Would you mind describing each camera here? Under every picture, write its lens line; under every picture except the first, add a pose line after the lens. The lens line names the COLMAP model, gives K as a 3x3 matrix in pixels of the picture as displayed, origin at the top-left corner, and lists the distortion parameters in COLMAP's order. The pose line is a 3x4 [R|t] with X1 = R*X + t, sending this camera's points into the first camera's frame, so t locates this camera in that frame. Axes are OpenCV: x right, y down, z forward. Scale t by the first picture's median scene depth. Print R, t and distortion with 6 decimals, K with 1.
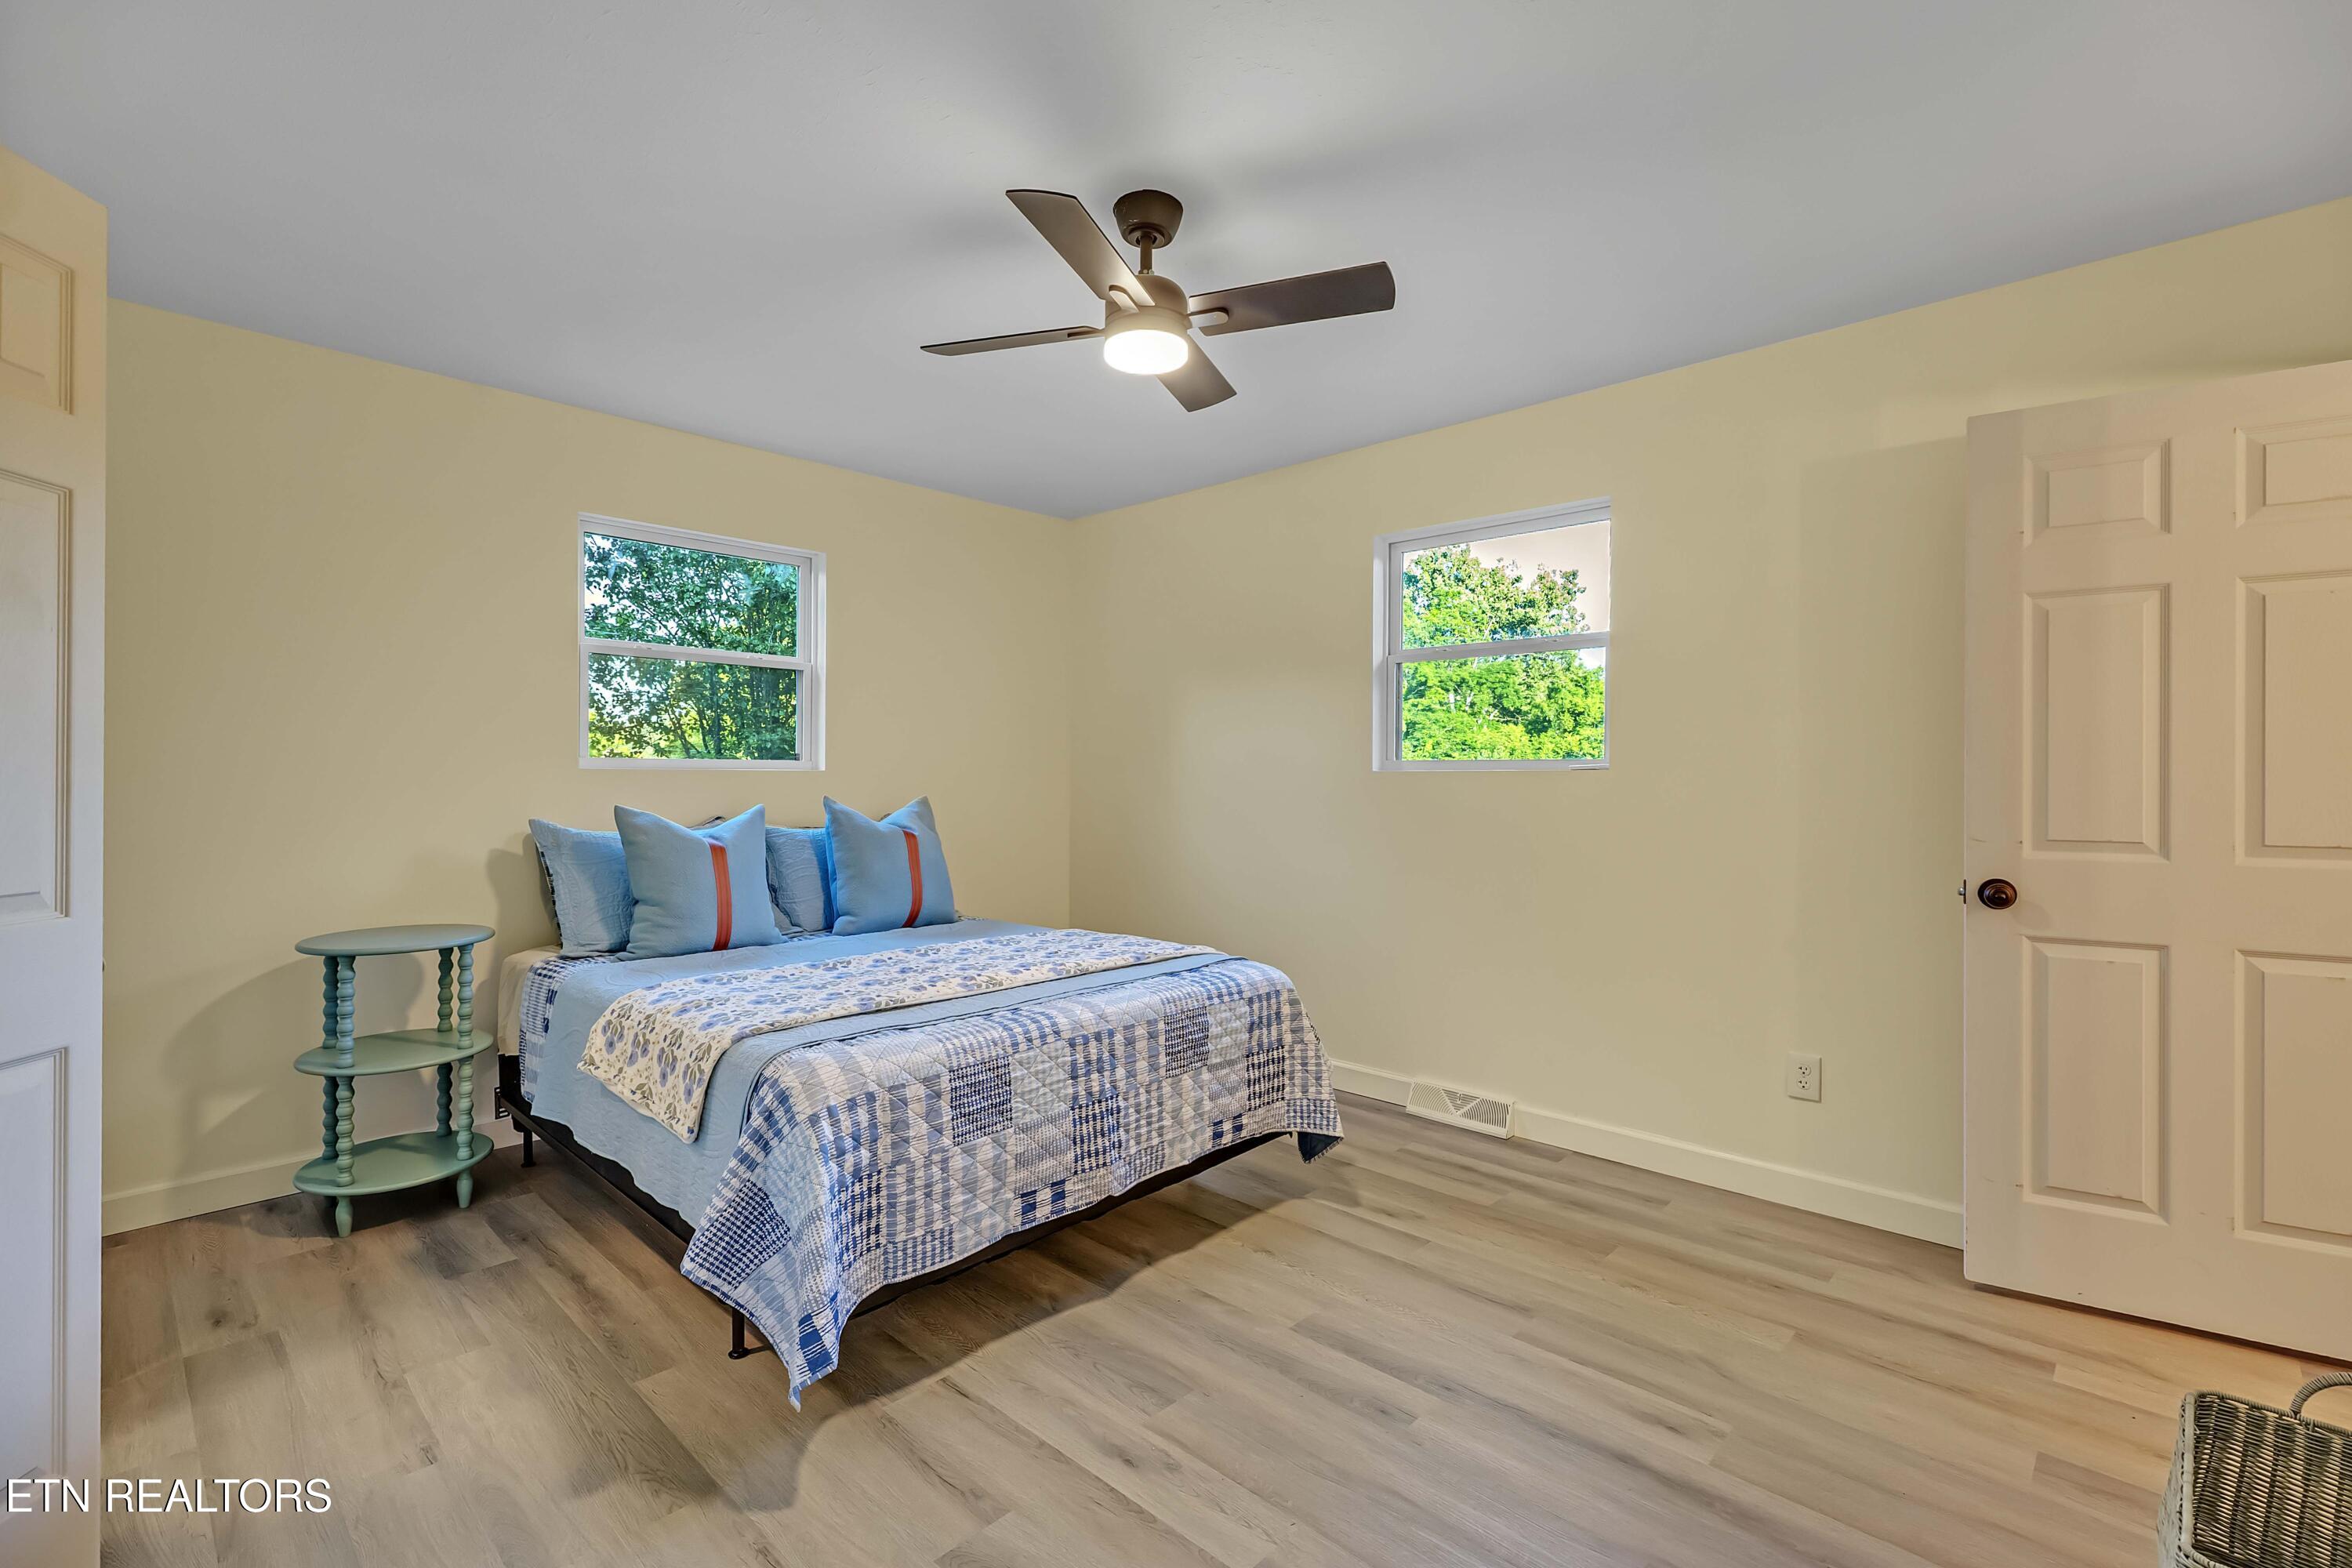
lens RADIAL K [[1036.3, 0, 1200.5], [0, 1036.3, 788.3], [0, 0, 1]] dist [-0.001073, -0.000109]
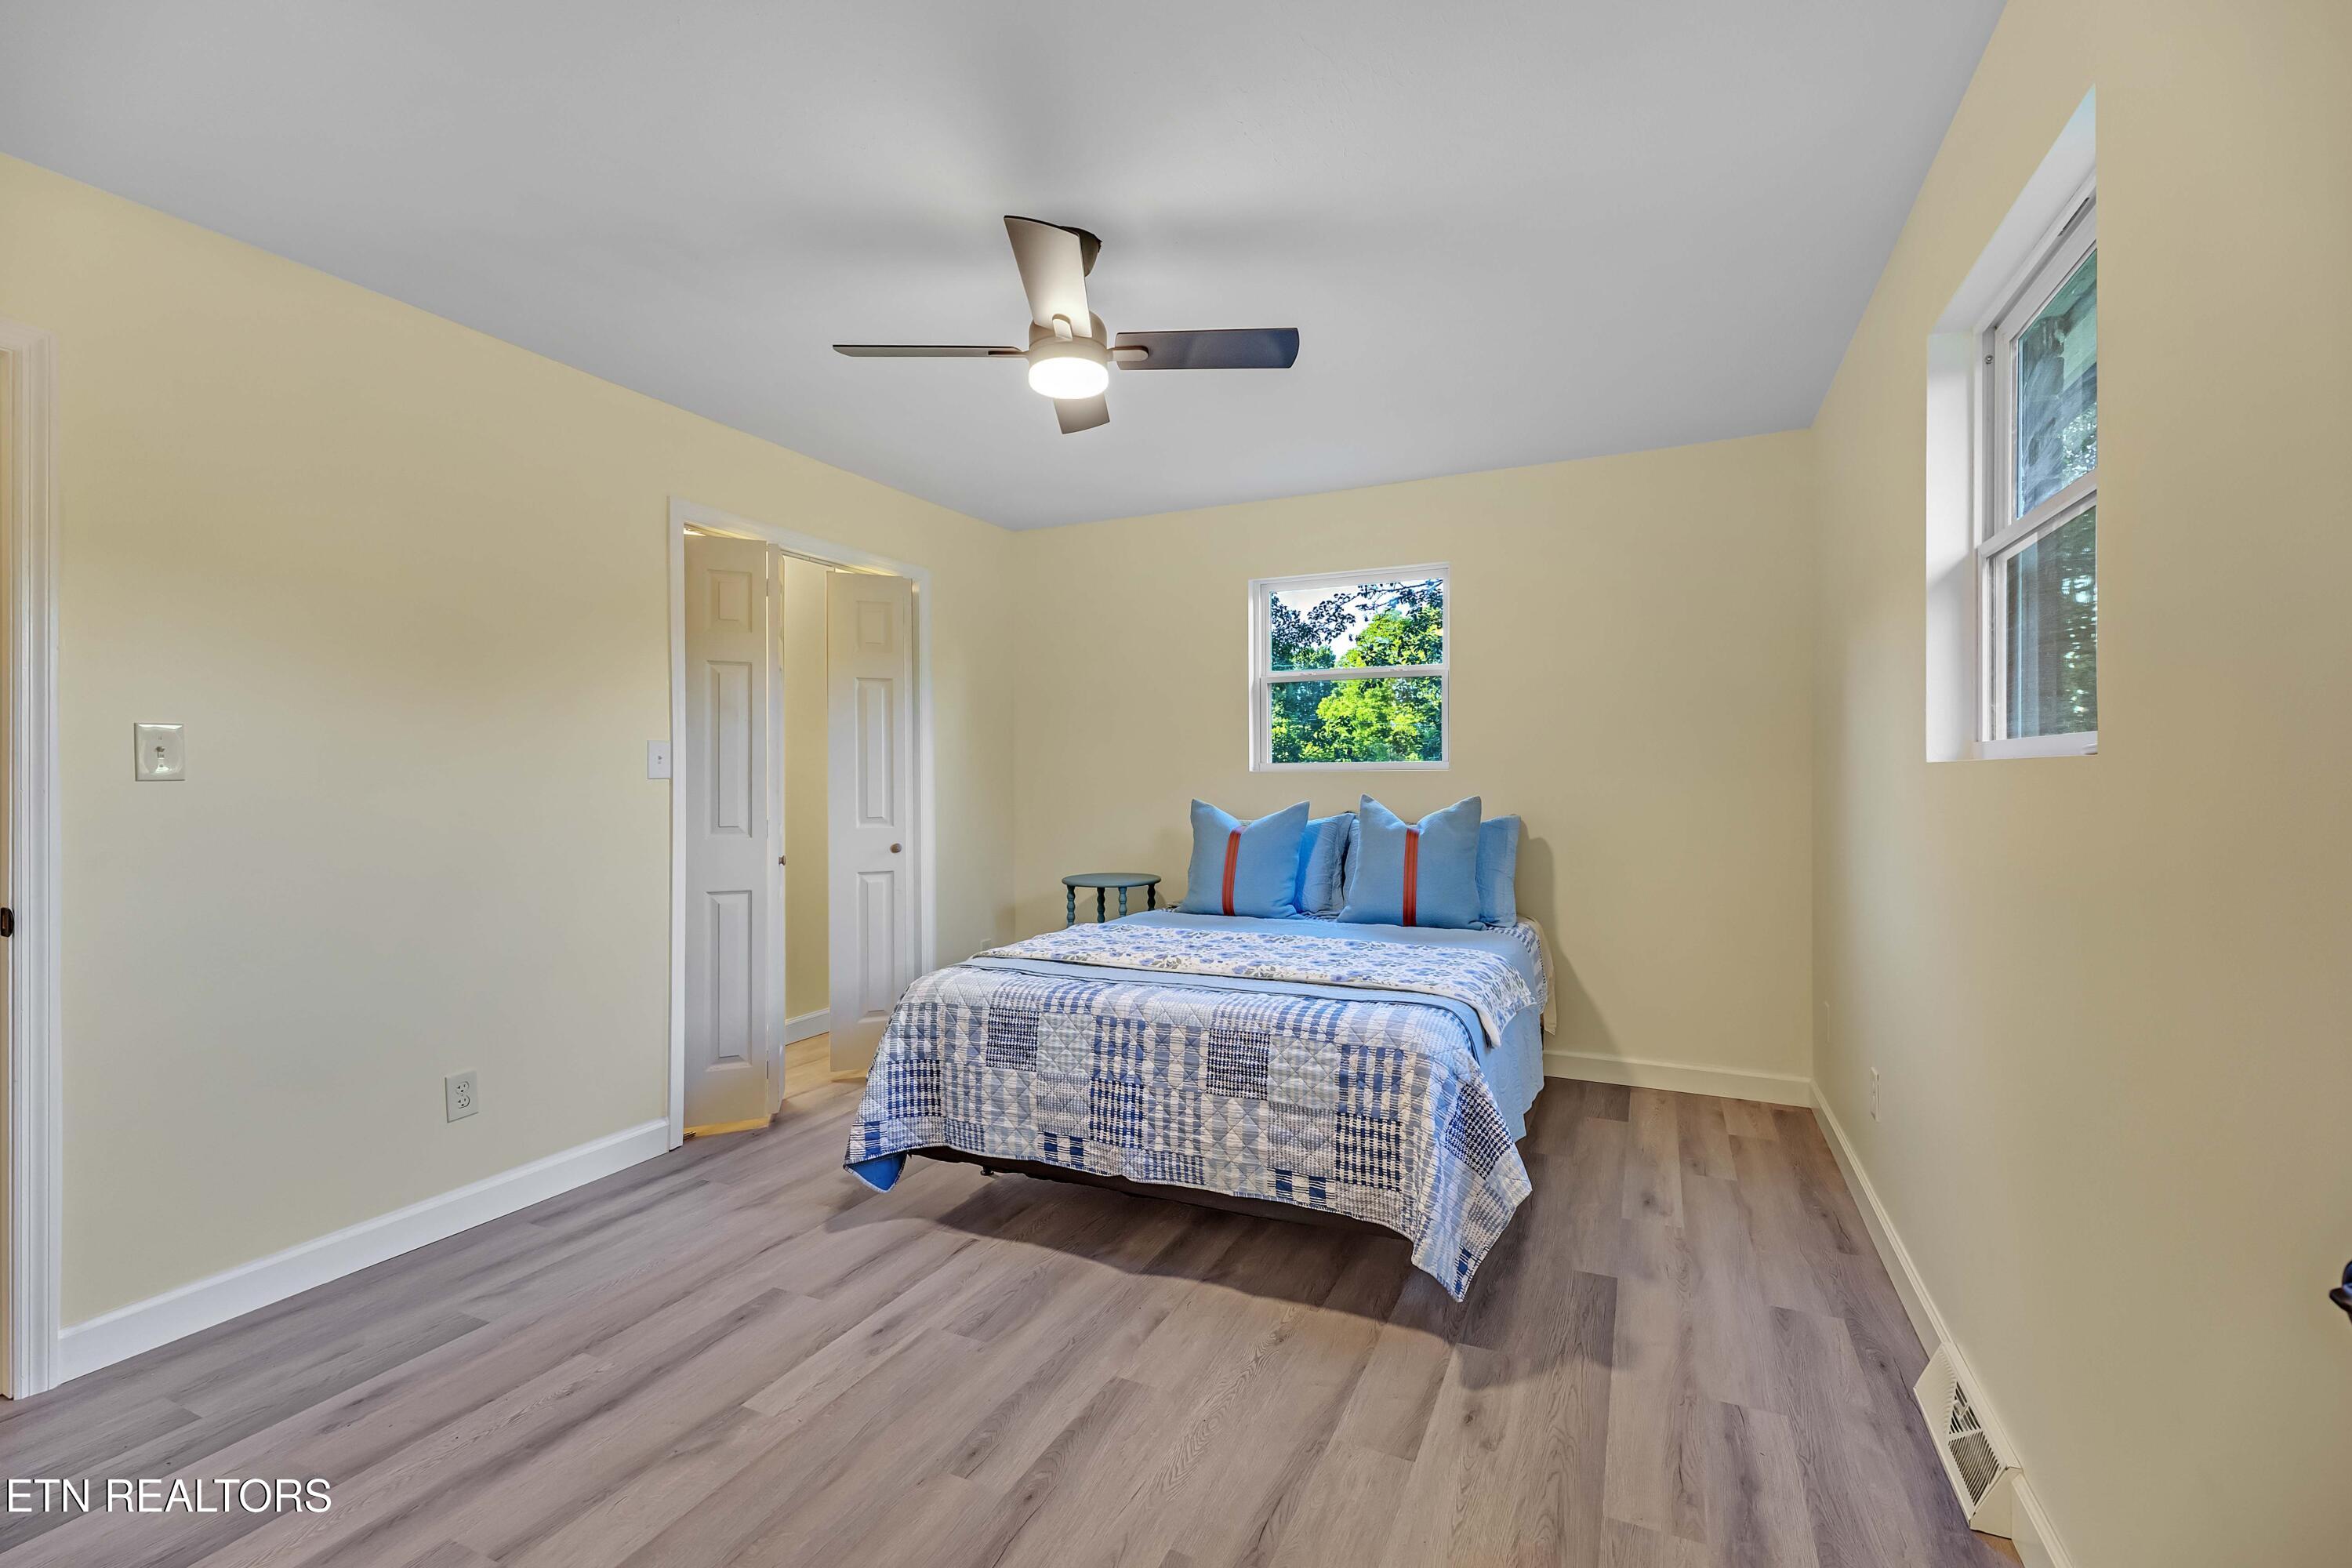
lens RADIAL K [[1036.3, 0, 1197.9], [0, 1036.3, 774.5], [0, 0, 1]] dist [-0.001073, -0.000109]
pose [[0.301739, -0.005290, -0.953376, 0.945645], [-0.001168, 0.999982, -0.005918, -0.009302], [0.953390, 0.002899, 0.301727, 0.756288]]
